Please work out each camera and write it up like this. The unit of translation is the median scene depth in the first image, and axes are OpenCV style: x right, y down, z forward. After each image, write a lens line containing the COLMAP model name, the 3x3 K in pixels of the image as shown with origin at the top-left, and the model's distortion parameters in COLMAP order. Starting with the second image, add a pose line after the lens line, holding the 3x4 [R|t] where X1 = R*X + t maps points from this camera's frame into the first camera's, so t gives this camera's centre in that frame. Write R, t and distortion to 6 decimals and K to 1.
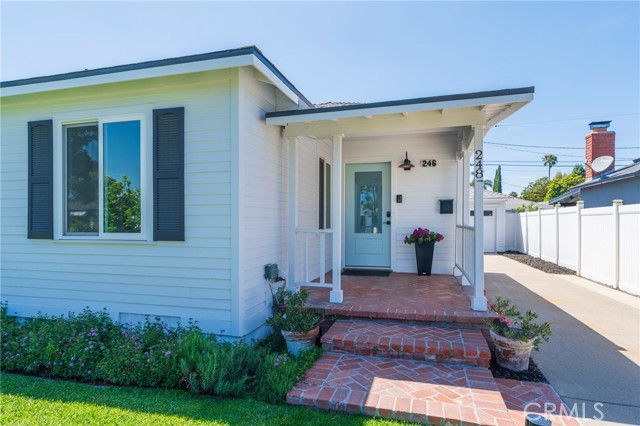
lens RADIAL K [[371.3, 0, 321.5], [0, 371.3, 222.7], [0, 0, 1]] dist [-0.004847, 0.000371]
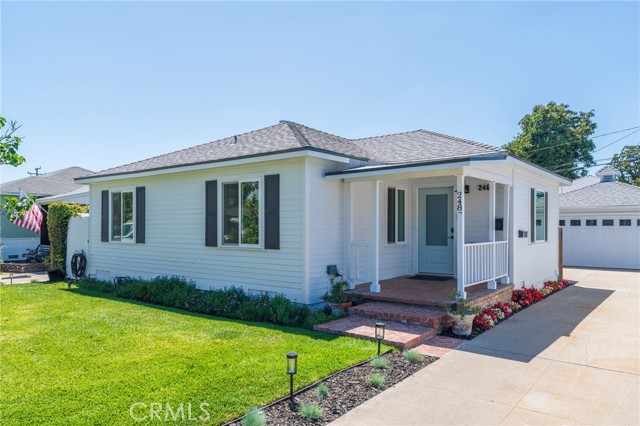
lens RADIAL K [[455.0, 0, 327.9], [0, 455.0, 227.6], [0, 0, 1]] dist [0.012576, -0.002327]
pose [[0.927108, 0.002735, -0.374785, 0.515563], [-0.002947, 0.999996, 0.000010, -0.043526], [0.374783, 0.001095, 0.927112, -0.726899]]
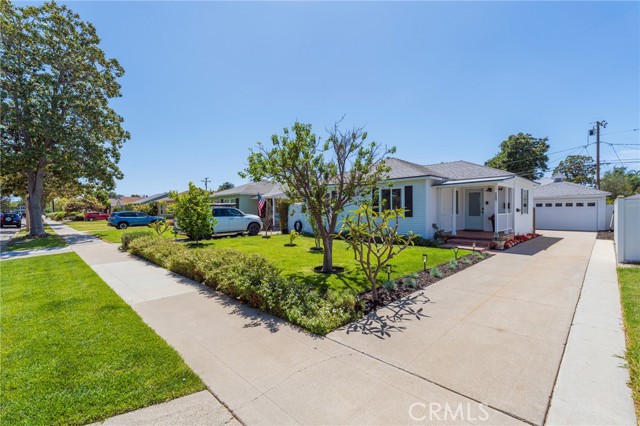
lens RADIAL K [[286.4, 0, 320.2], [0, 286.4, 218.2], [0, 0, 1]] dist [-0.003345, 0.000779]
pose [[0.868077, 0.007508, -0.496374, 0.268663], [0.006065, 0.999651, 0.025728, -0.022963], [0.496393, -0.025344, 0.867728, -1.866134]]
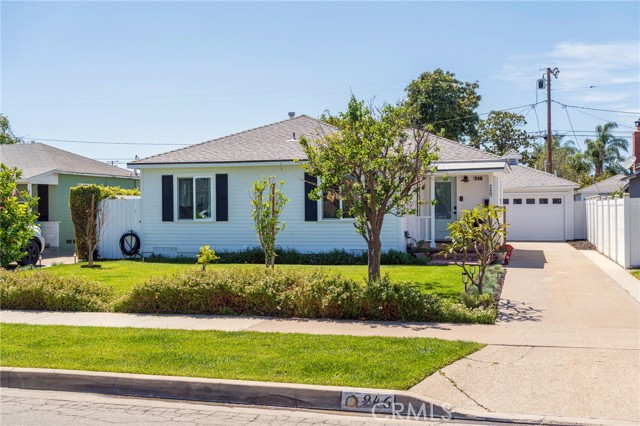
lens RADIAL K [[745.6, 0, 313.5], [0, 745.6, 210.7], [0, 0, 1]] dist [0.009400, 0.000000]
pose [[0.999939, -0.007640, -0.007936, -0.622366], [0.007650, 0.999970, 0.001185, -0.026033], [0.007927, -0.001245, 0.999968, -3.417759]]
